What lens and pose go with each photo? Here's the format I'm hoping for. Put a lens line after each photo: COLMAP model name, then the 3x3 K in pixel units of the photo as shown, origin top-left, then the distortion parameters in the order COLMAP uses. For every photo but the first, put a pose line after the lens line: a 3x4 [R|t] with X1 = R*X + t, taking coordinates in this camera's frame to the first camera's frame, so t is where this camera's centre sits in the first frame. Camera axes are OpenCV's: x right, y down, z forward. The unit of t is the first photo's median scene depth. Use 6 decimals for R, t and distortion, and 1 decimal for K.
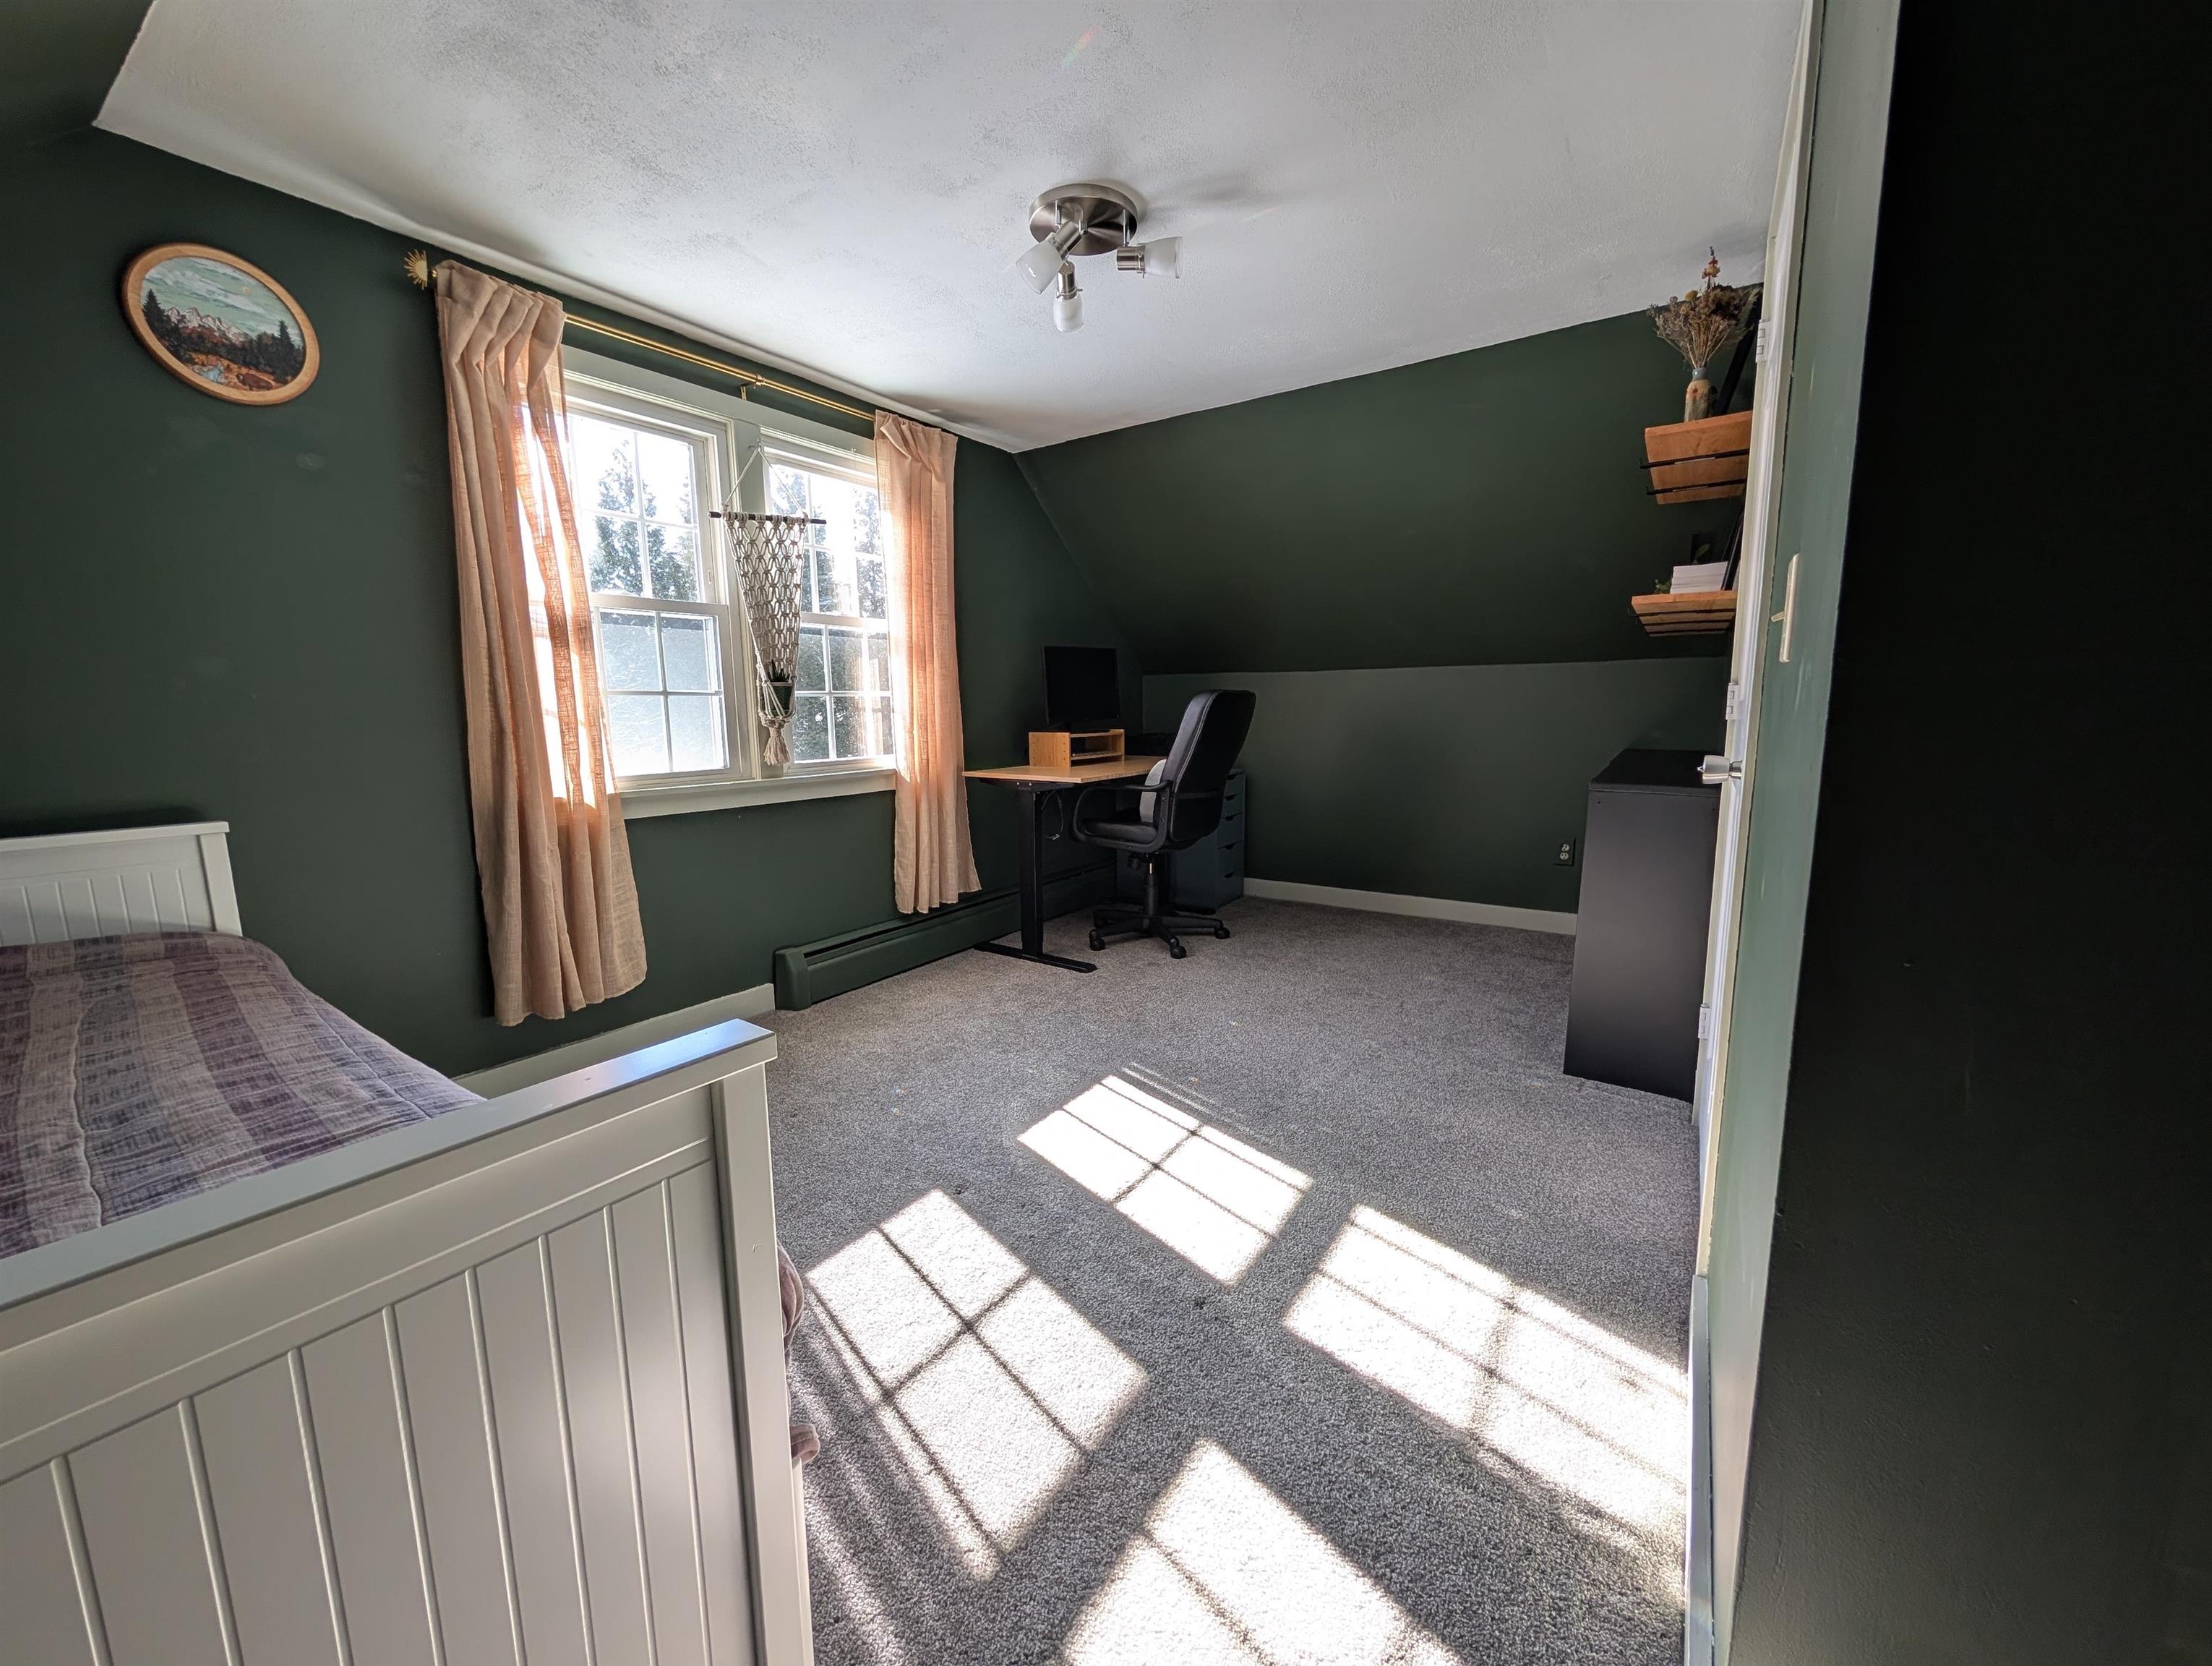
lens RADIAL K [[839.4, 0, 1103.7], [0, 839.4, 836.5], [0, 0, 1]] dist [-0.000103, 0.000142]
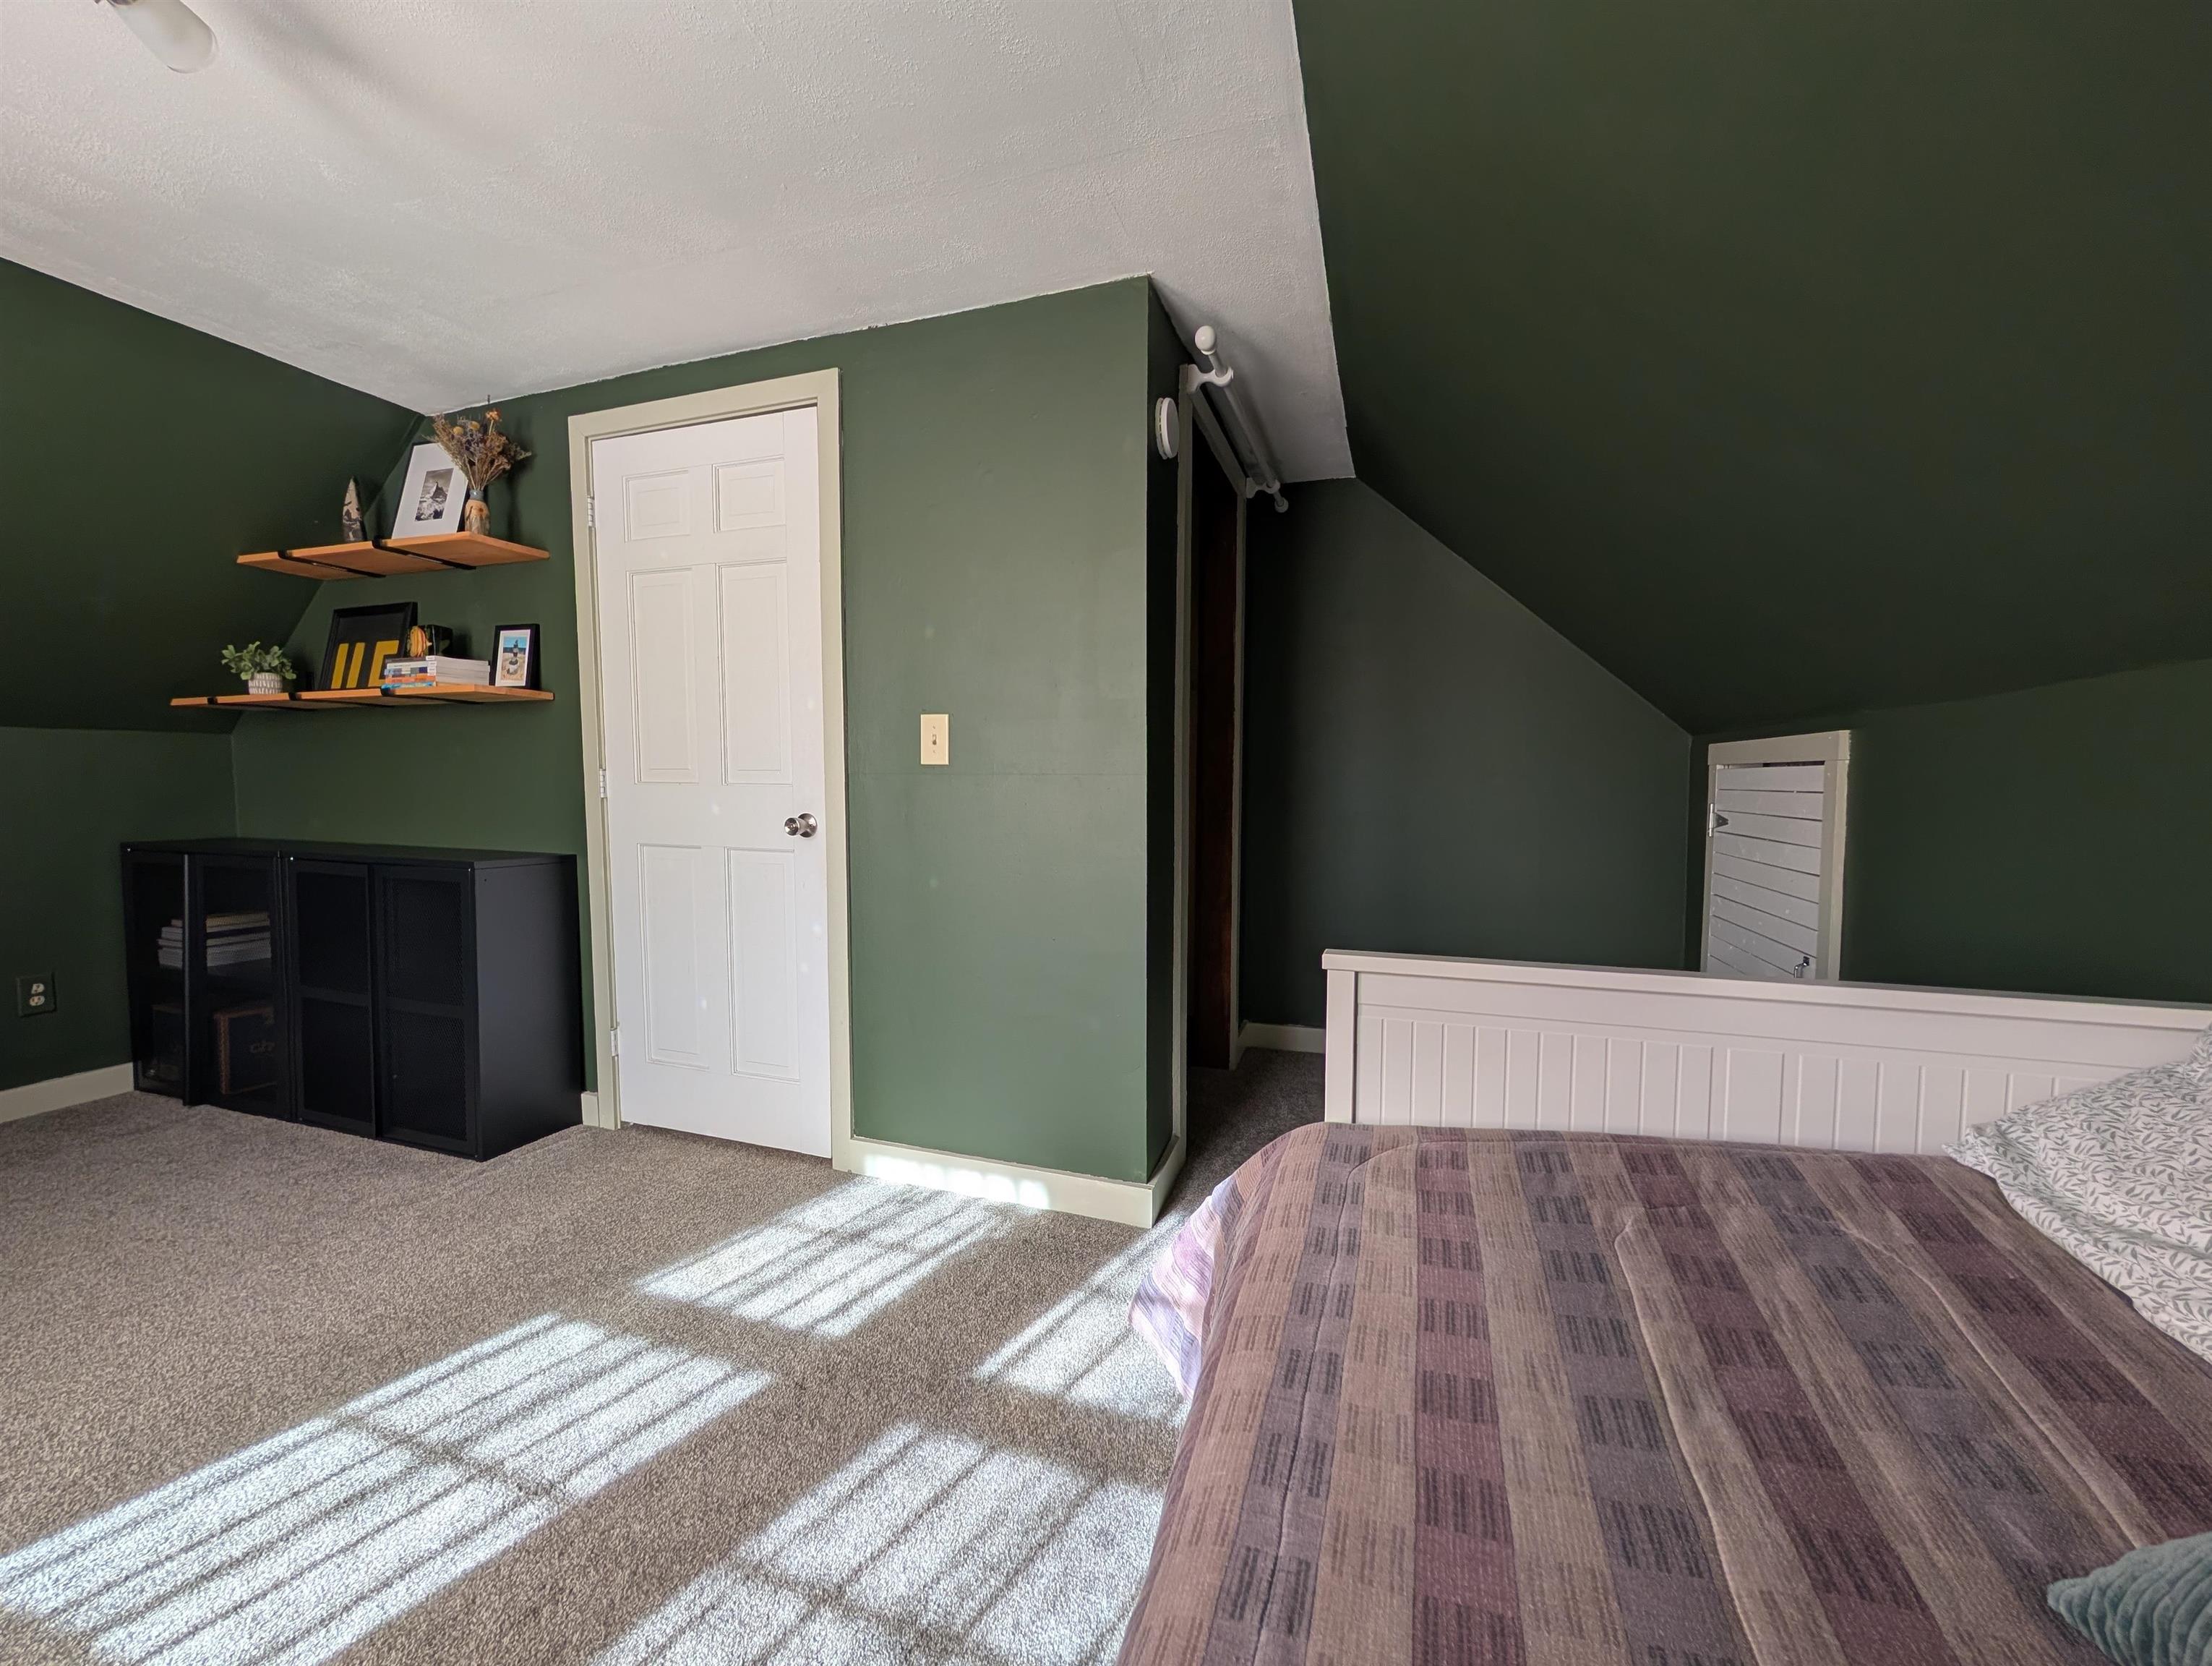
lens RADIAL K [[871.7, 0, 1106.0], [0, 871.7, 833.0], [0, 0, 1]] dist [-0.001733, -0.000107]
pose [[-0.270137, -0.047809, 0.961634, -0.793878], [0.146286, 0.985133, 0.090071, -0.102770], [-0.951644, 0.165005, -0.259127, 0.683982]]
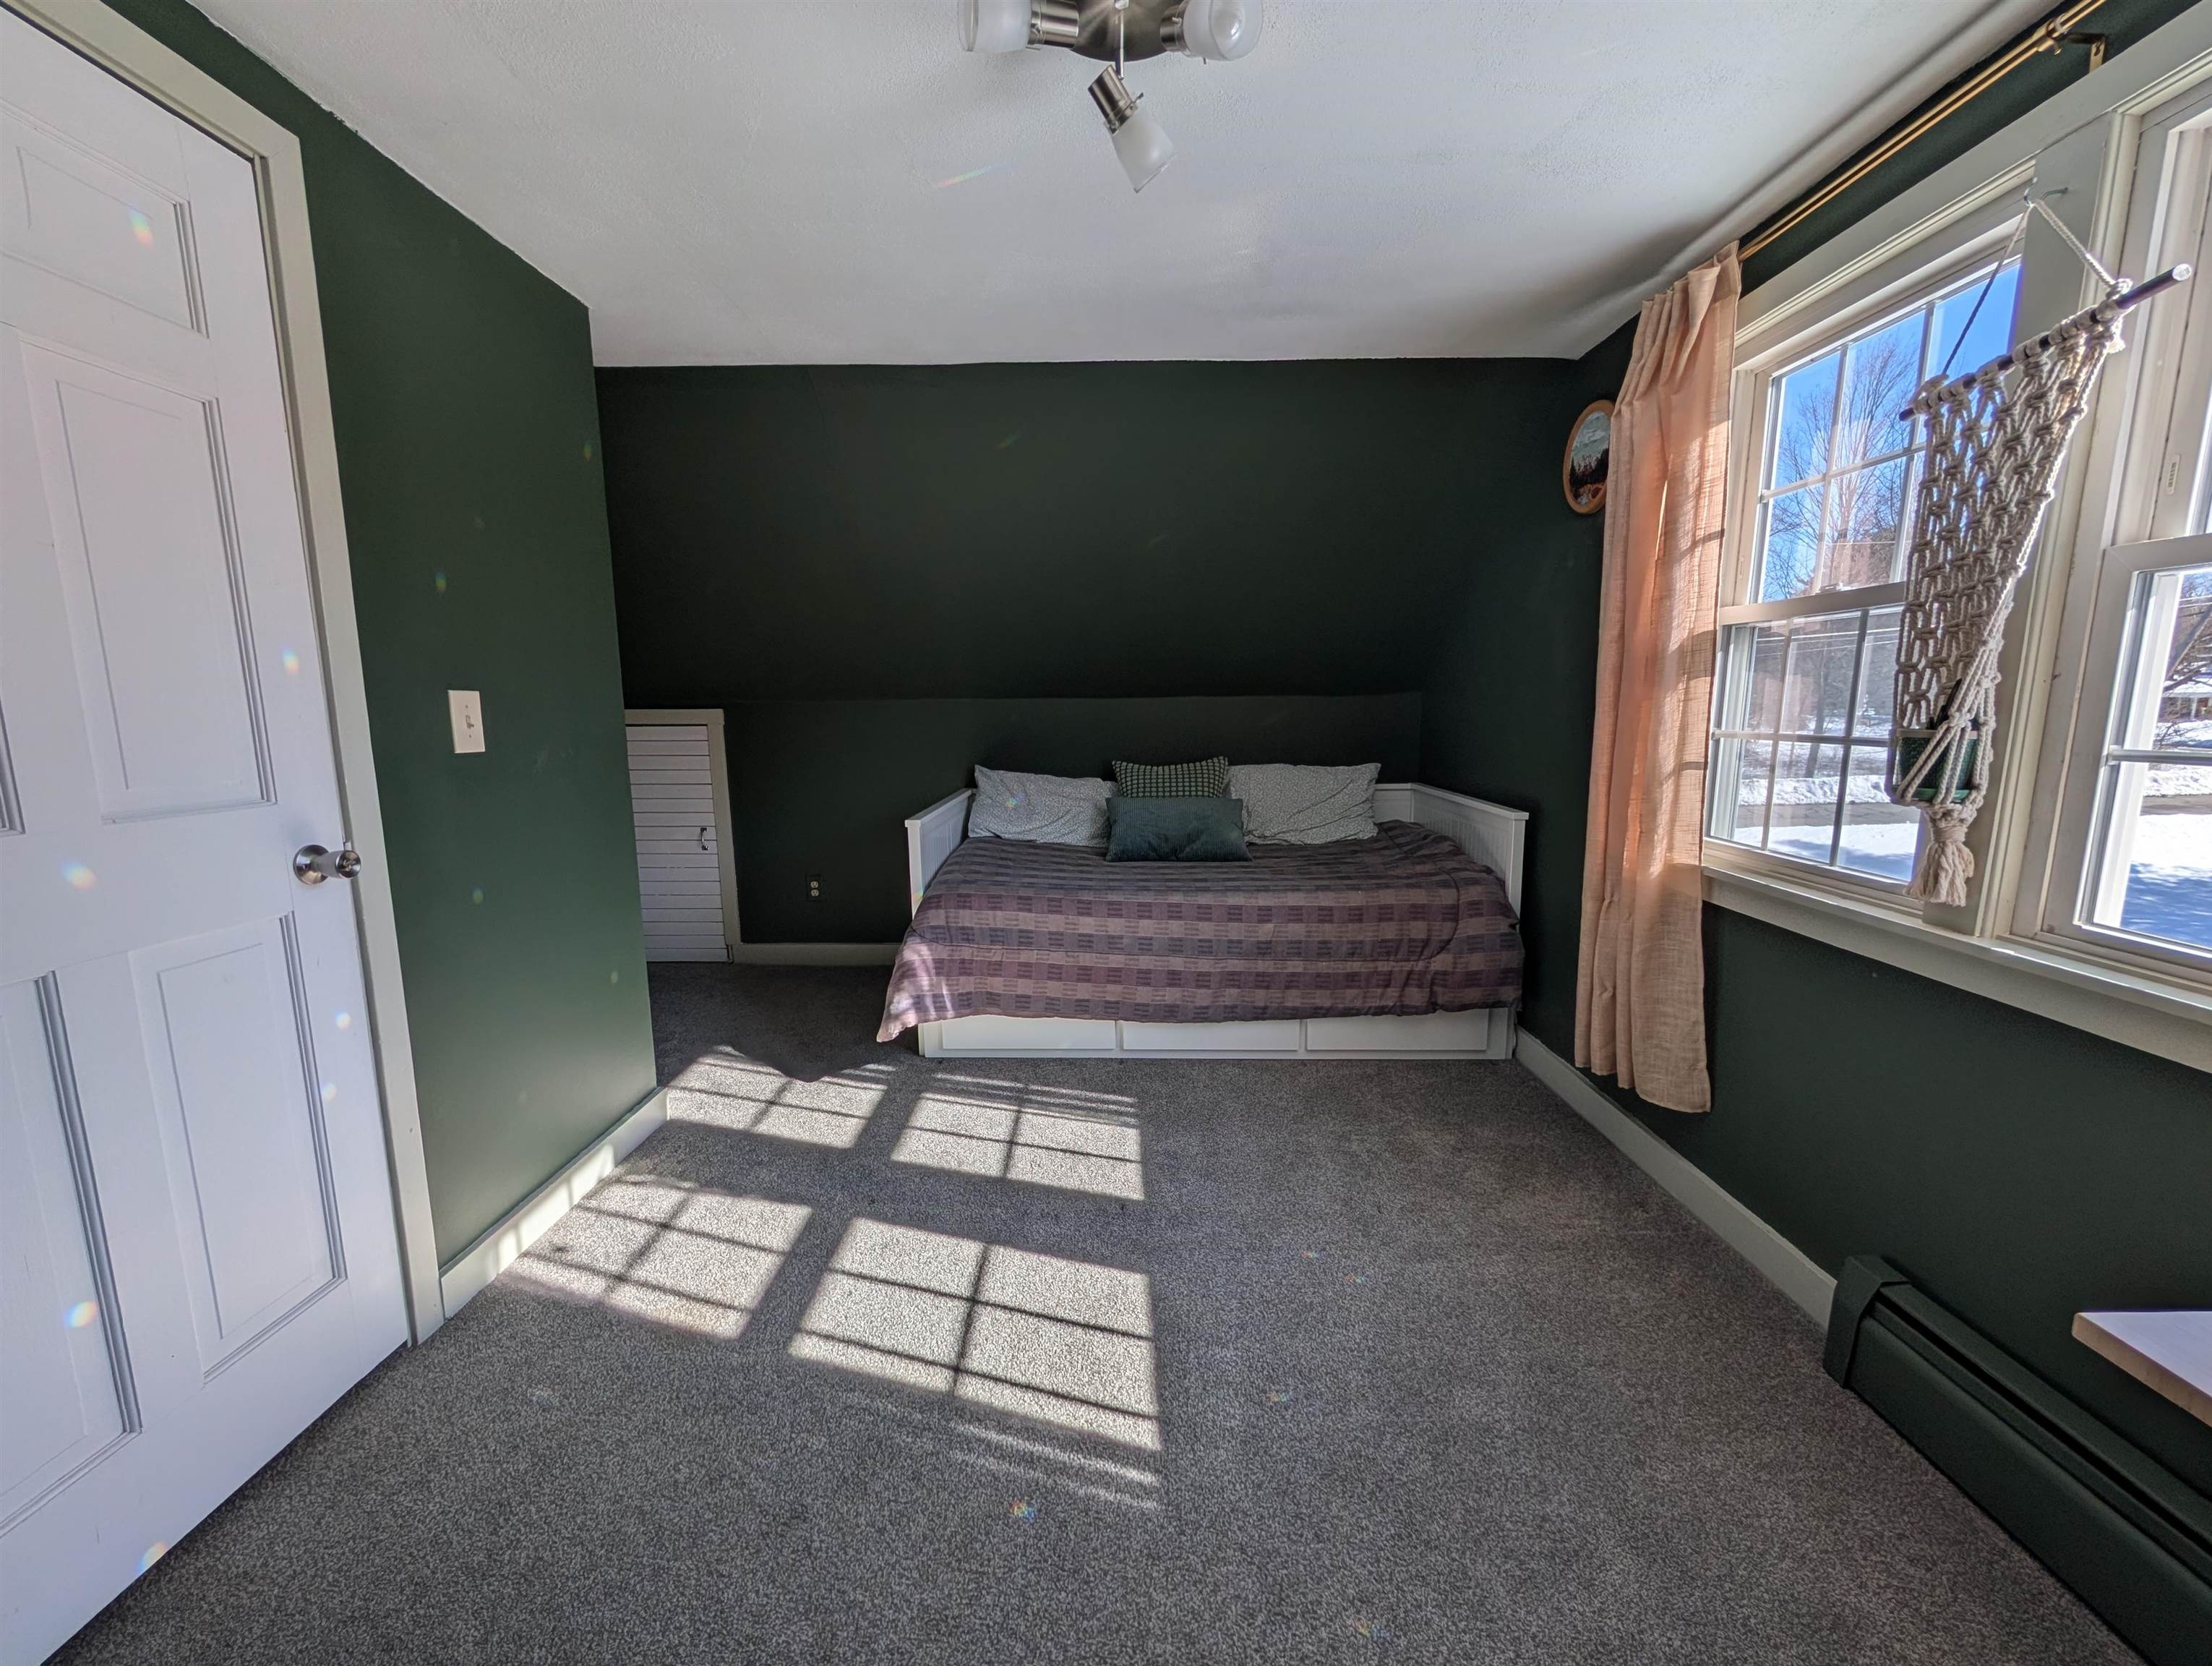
lens RADIAL K [[835.5, 0, 1106.2], [0, 835.5, 839.0], [0, 0, 1]] dist [-0.000992, 0.000054]
pose [[-0.828507, 0.098058, -0.551326, 0.418487], [-0.070507, 0.958446, 0.276423, -0.352143], [0.555522, 0.267891, -0.787166, 1.804279]]
